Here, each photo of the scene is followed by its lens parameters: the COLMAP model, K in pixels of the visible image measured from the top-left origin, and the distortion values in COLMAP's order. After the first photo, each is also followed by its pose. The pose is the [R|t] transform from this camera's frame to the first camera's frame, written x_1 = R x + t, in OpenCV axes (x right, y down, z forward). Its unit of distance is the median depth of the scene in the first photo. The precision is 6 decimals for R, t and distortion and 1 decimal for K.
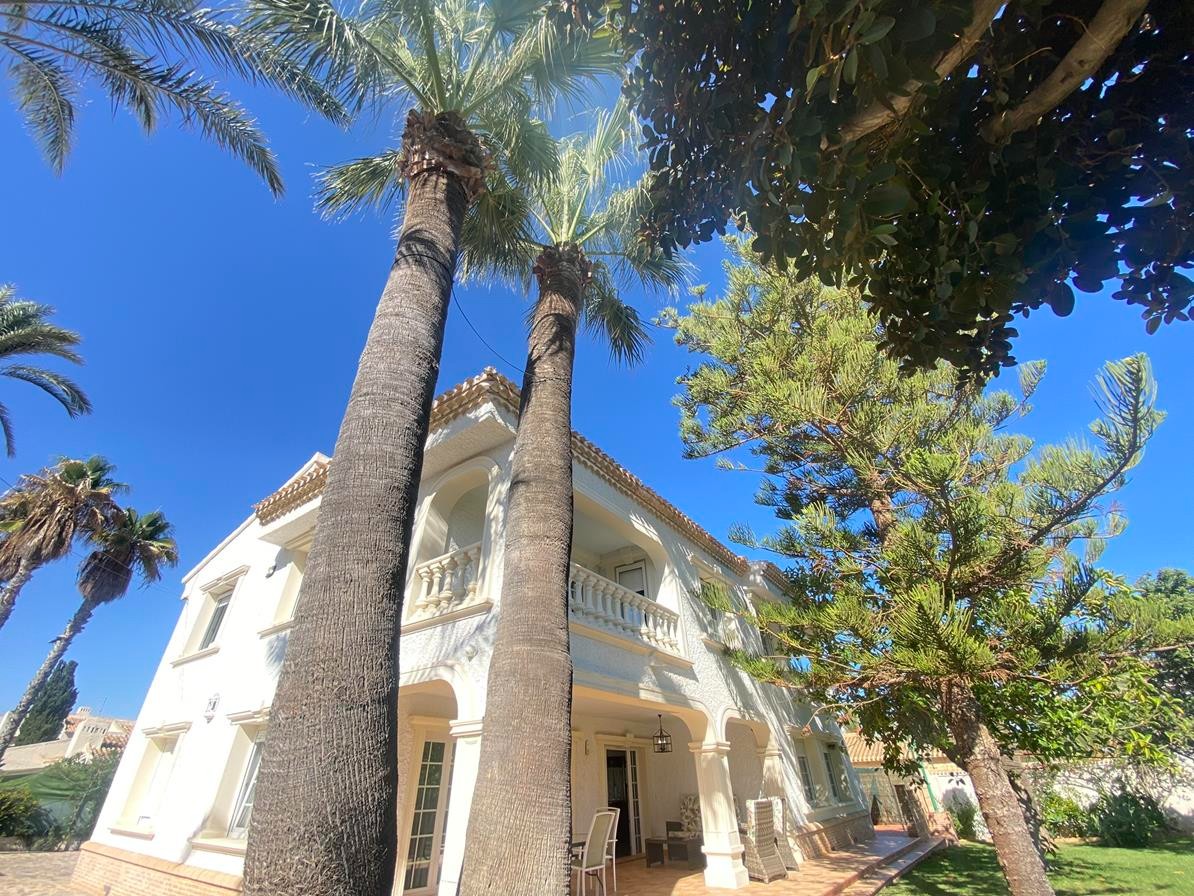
lens RADIAL K [[479.2, 0, 597.0], [0, 479.2, 448.0], [0, 0, 1]] dist [0.029488, -0.024045]
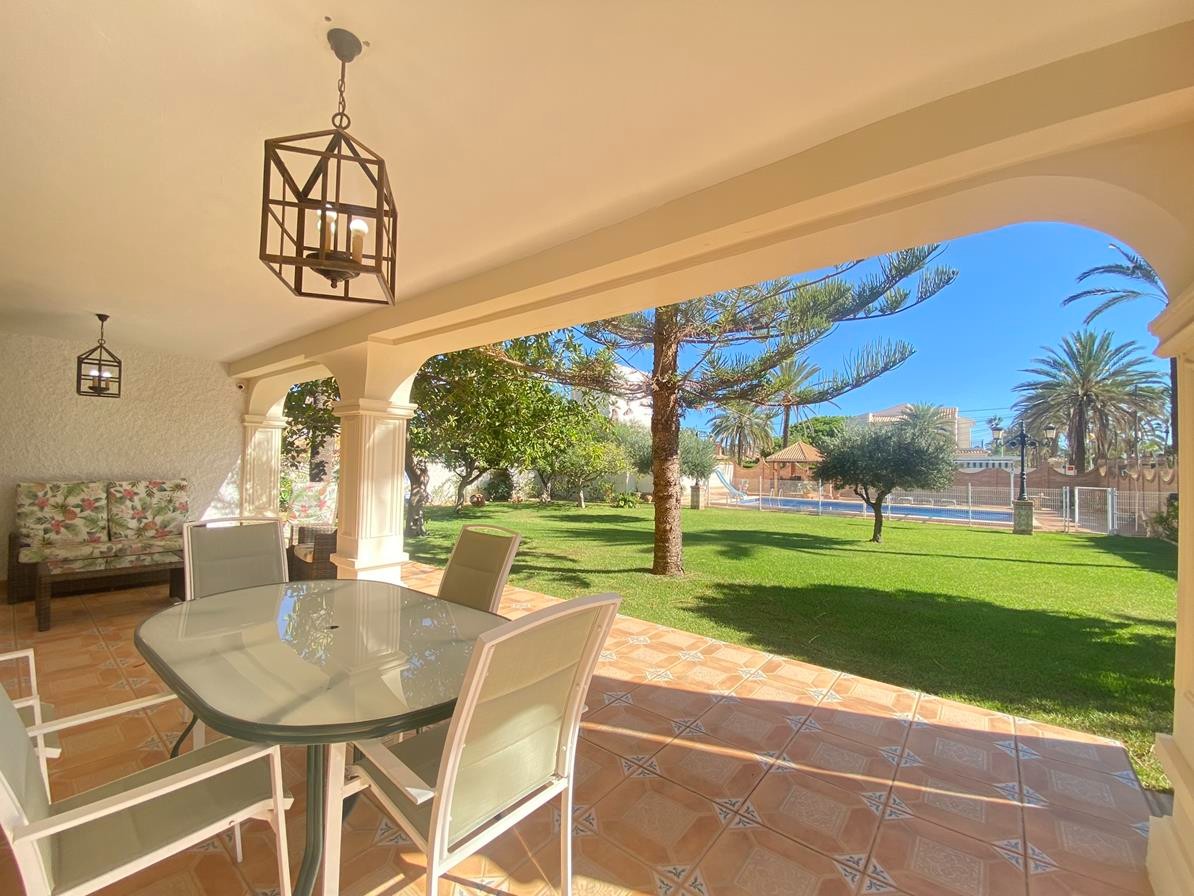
lens RADIAL K [[479.2, 0, 597.0], [0, 479.2, 448.0], [0, 0, 1]] dist [0.029488, -0.024045]
pose [[0.067784, 0.058163, 0.996003, -0.254392], [-0.590964, 0.806669, -0.006888, 0.455989], [-0.803845, -0.588135, 0.089052, 0.655263]]
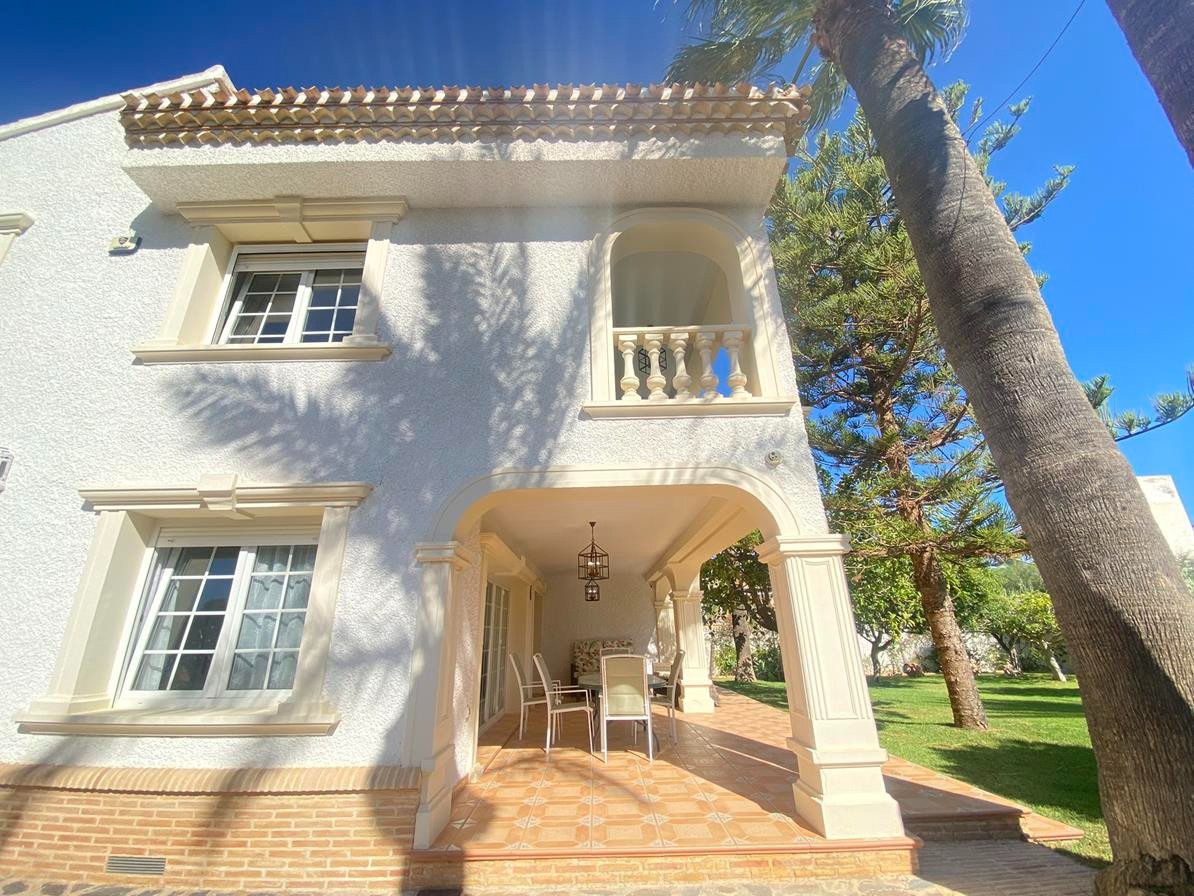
lens RADIAL K [[479.2, 0, 597.0], [0, 479.2, 448.0], [0, 0, 1]] dist [0.029488, -0.024045]
pose [[0.819926, 0.213236, 0.531273, -0.482225], [-0.328697, 0.935174, 0.131938, 0.220554], [-0.468699, -0.282808, 0.836864, 0.285067]]
